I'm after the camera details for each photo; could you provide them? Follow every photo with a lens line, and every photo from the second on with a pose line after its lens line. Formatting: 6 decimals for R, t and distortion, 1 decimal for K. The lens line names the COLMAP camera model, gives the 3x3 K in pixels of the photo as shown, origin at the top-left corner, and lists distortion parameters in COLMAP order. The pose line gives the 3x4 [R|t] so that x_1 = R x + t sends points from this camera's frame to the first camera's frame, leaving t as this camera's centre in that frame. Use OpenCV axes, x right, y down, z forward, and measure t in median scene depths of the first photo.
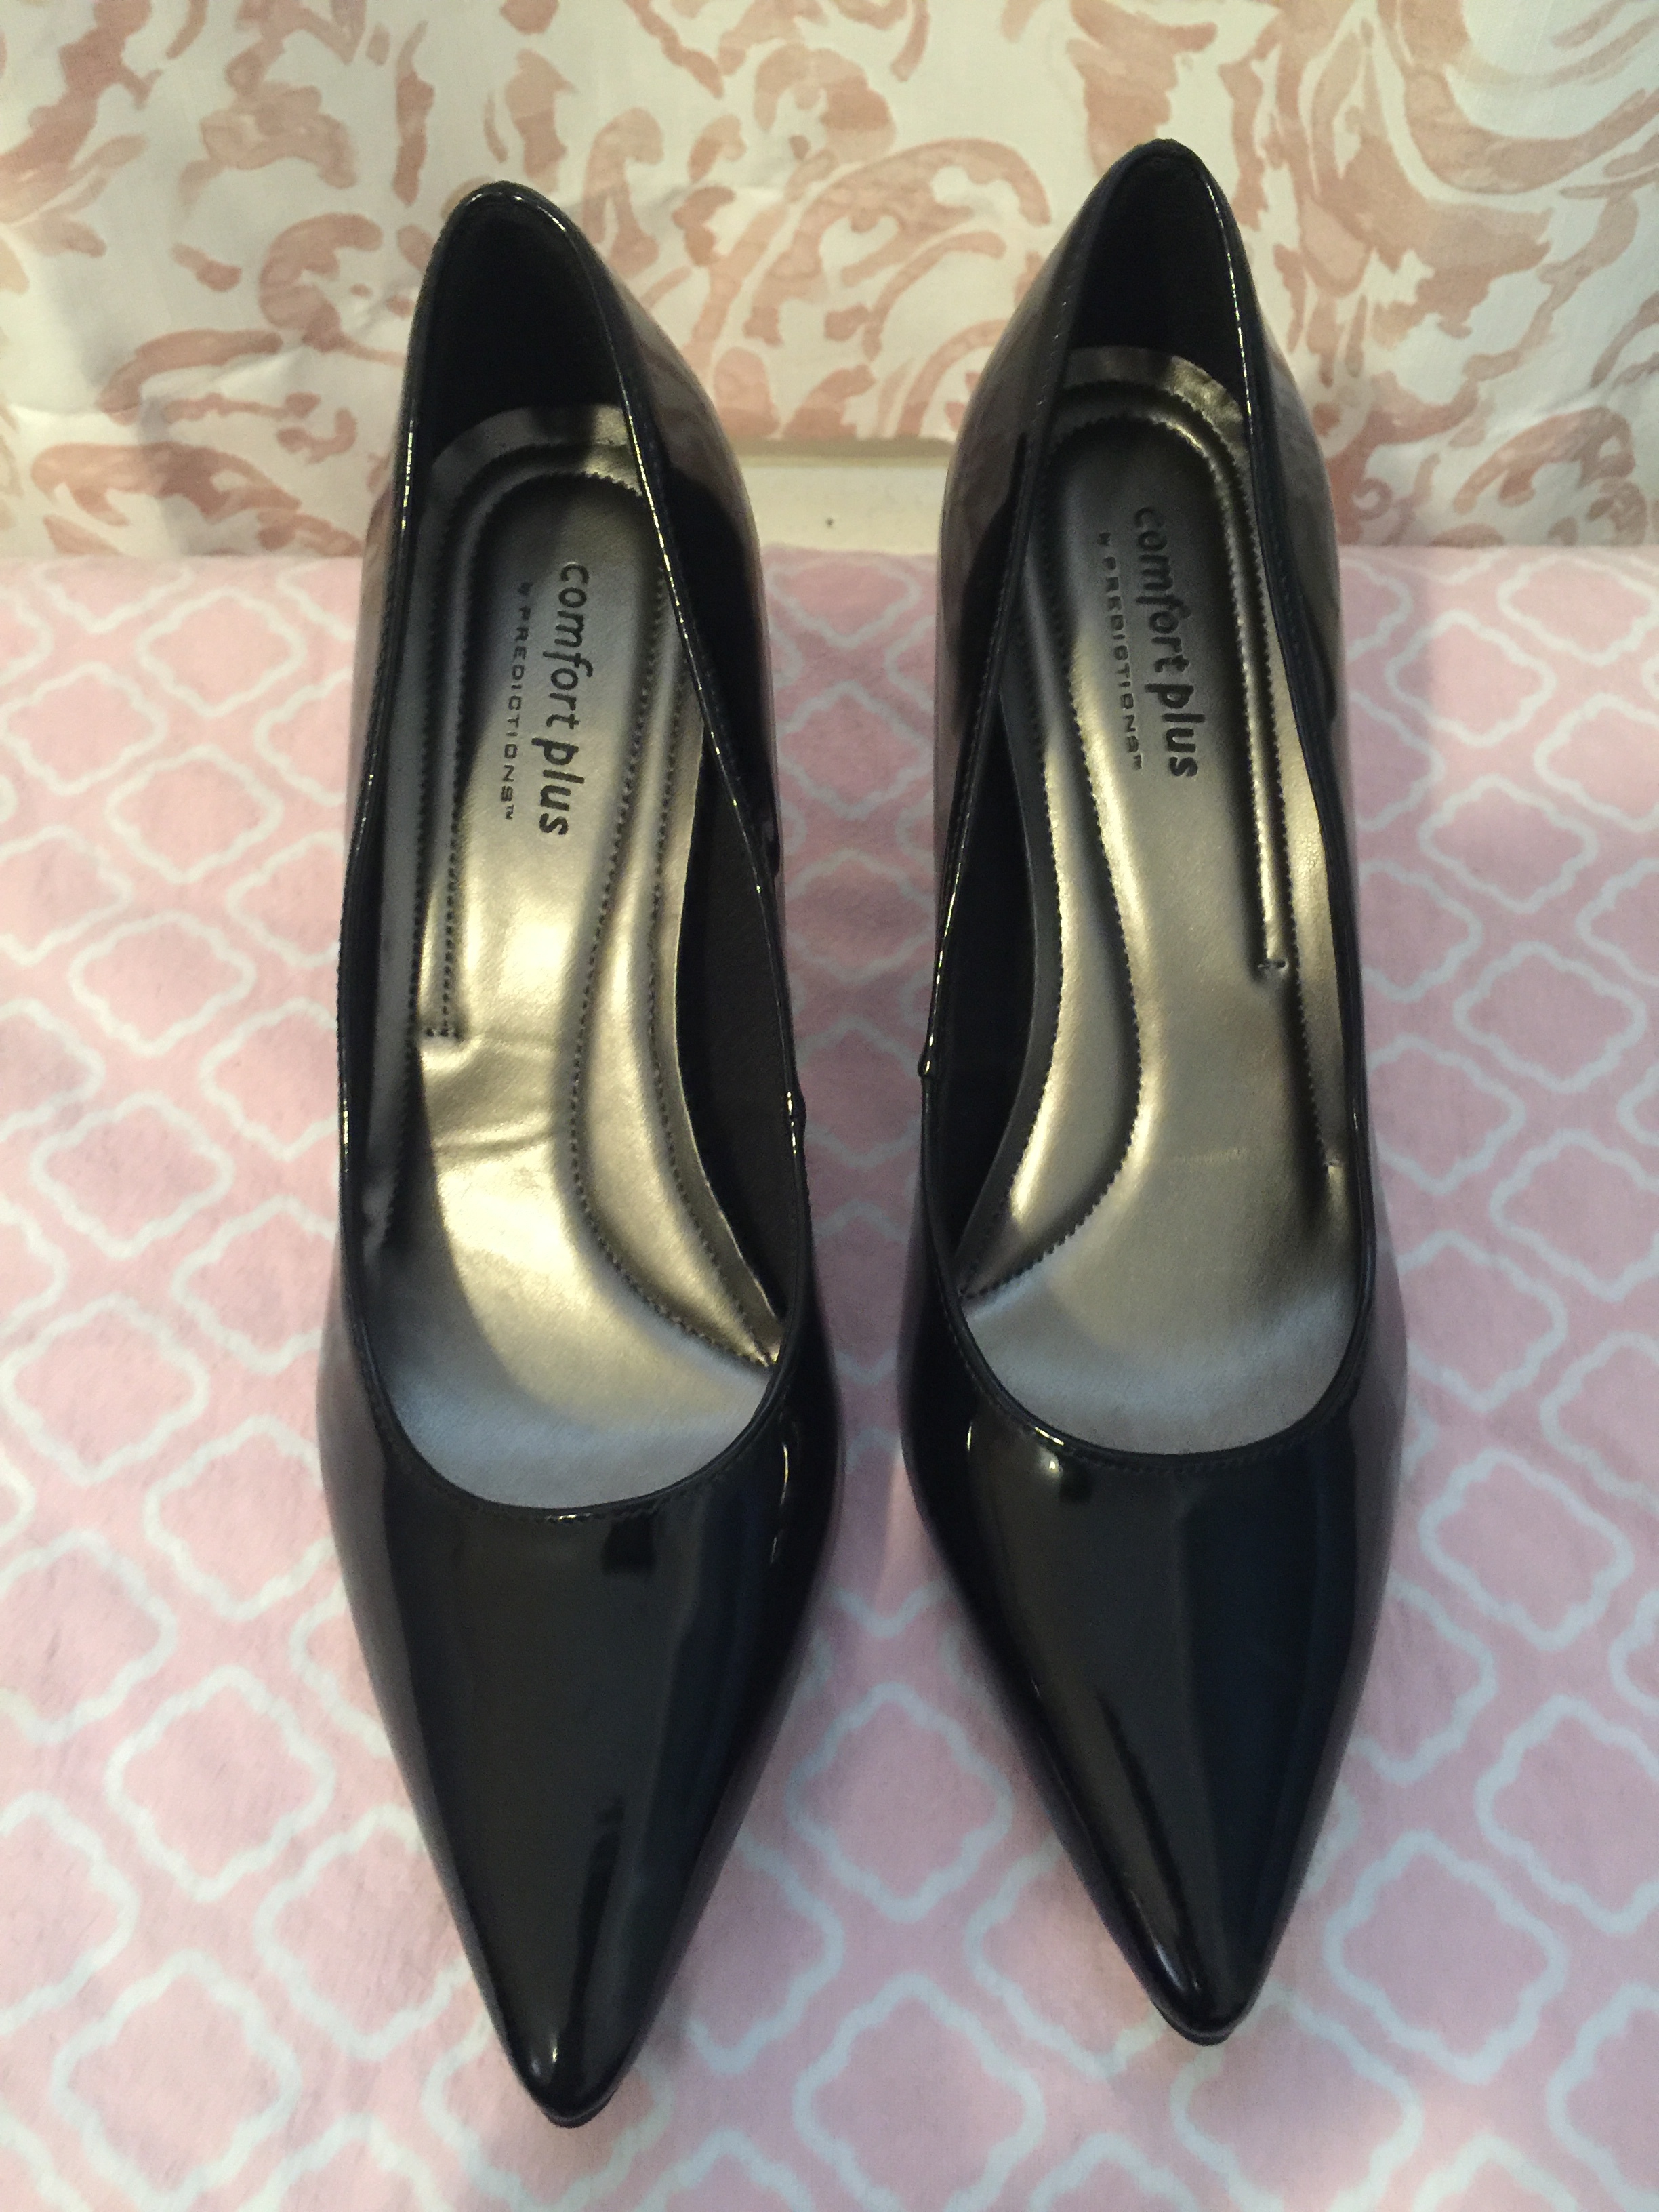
lens RADIAL K [[2069.9, 0, 861.3], [0, 2069.9, 1173.2], [0, 0, 1]] dist [0.057018, -0.037643]
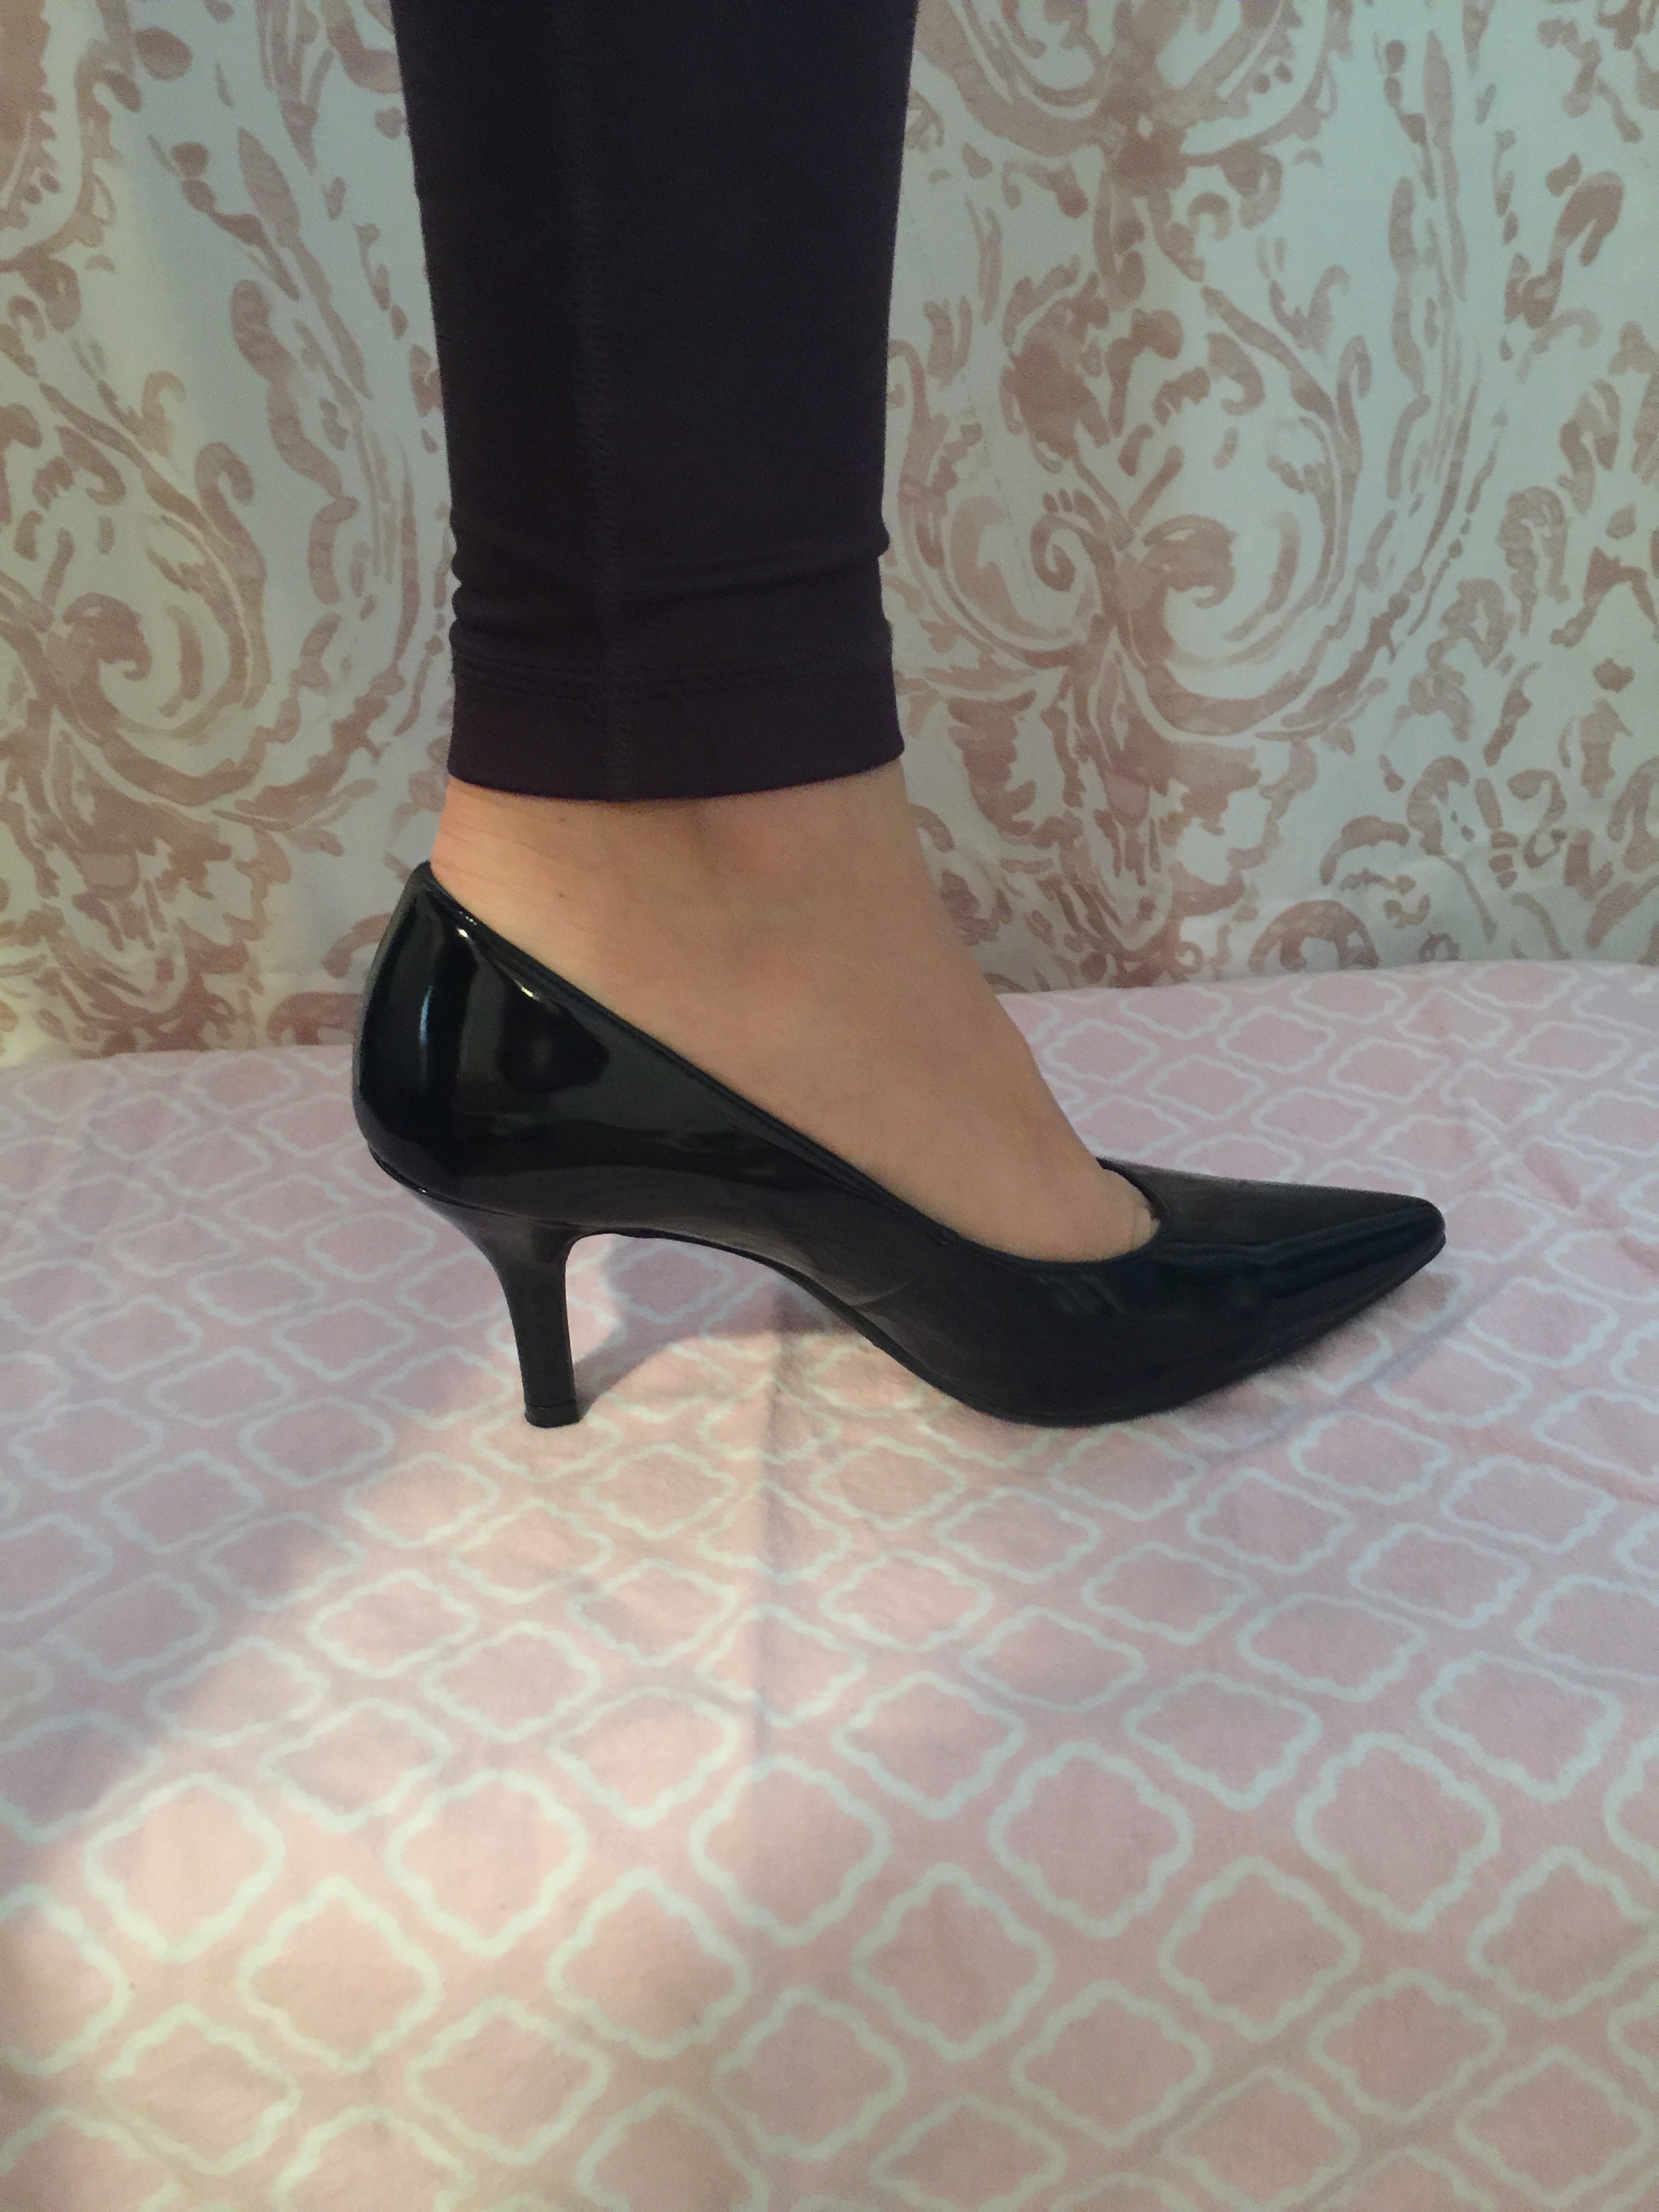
lens RADIAL K [[1998.2, 0, 851.5], [0, 1998.2, 1095.2], [0, 0, 1]] dist [0.095185, -0.157118]
pose [[0.996893, -0.078663, -0.004086, 0.009211], [0.064070, 0.839950, -0.538868, 0.531639], [0.045820, 0.536932, 0.842381, -0.145079]]
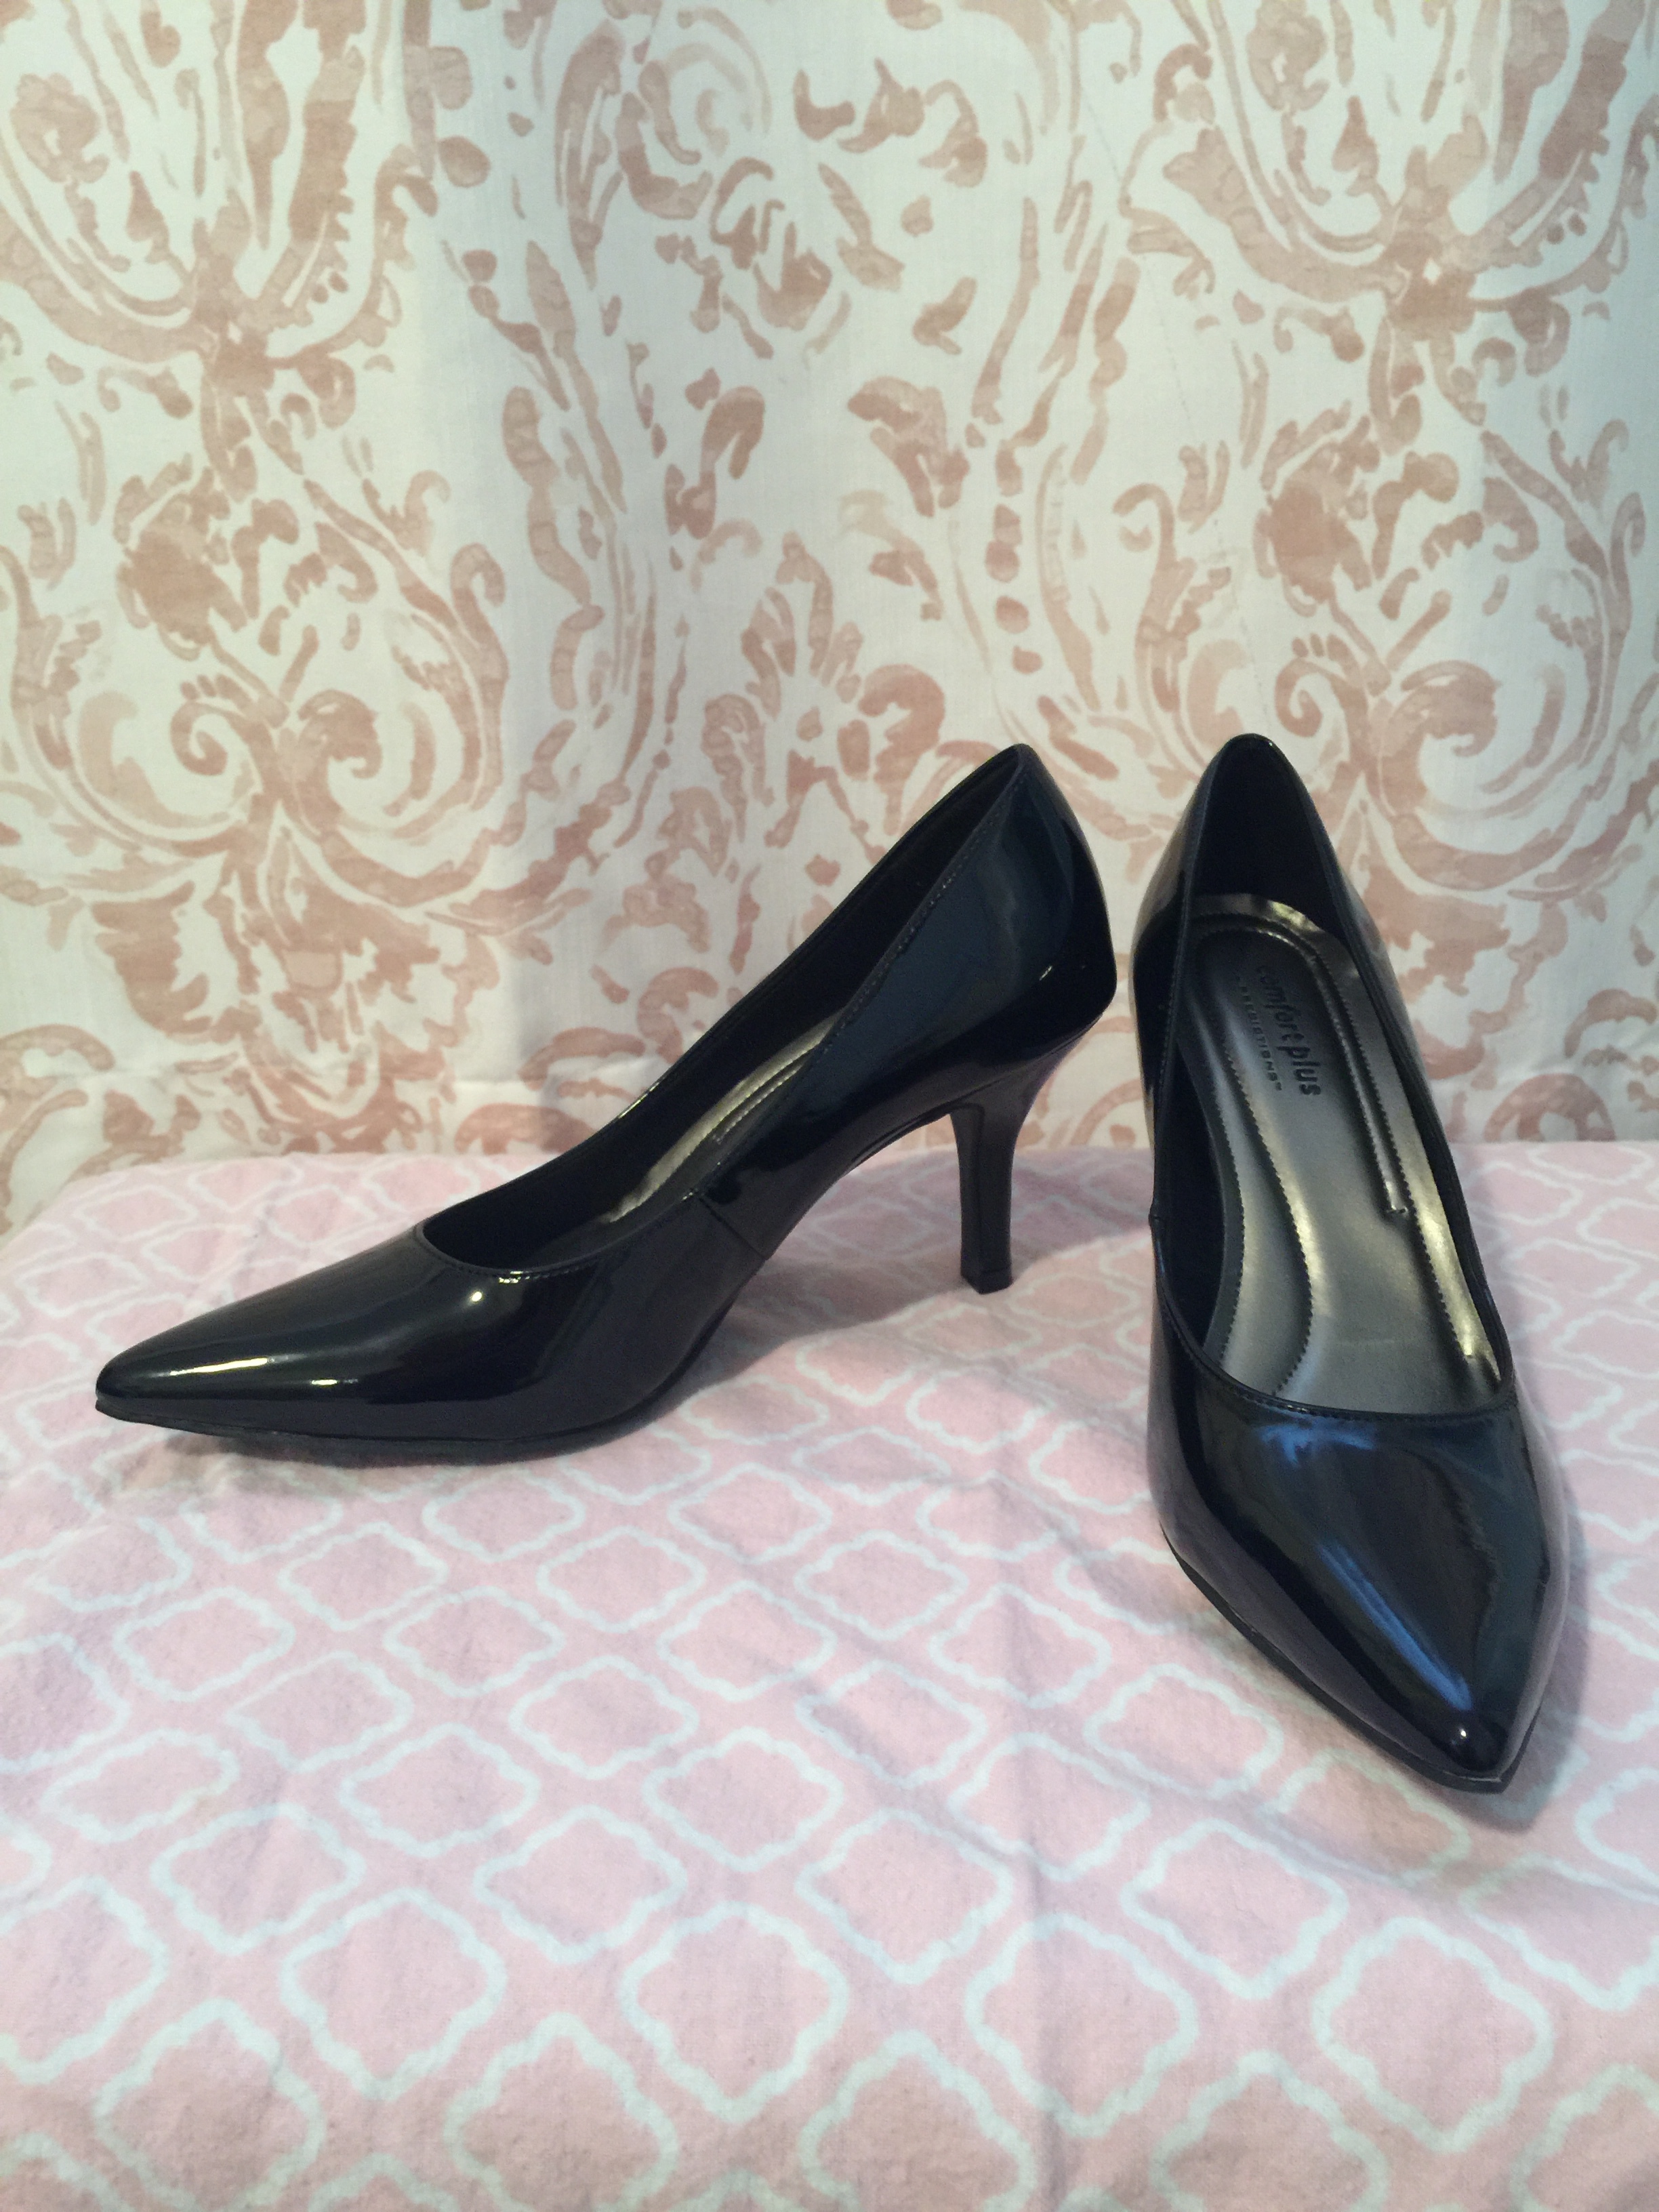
lens RADIAL K [[1998.2, 0, 833.2], [0, 1998.2, 1075.5], [0, 0, 1]] dist [0.095185, -0.157118]
pose [[0.998390, -0.016977, -0.054129, -0.074709], [-0.021224, 0.773095, -0.633935, 0.537579], [0.052609, 0.634063, 0.771490, -0.065831]]
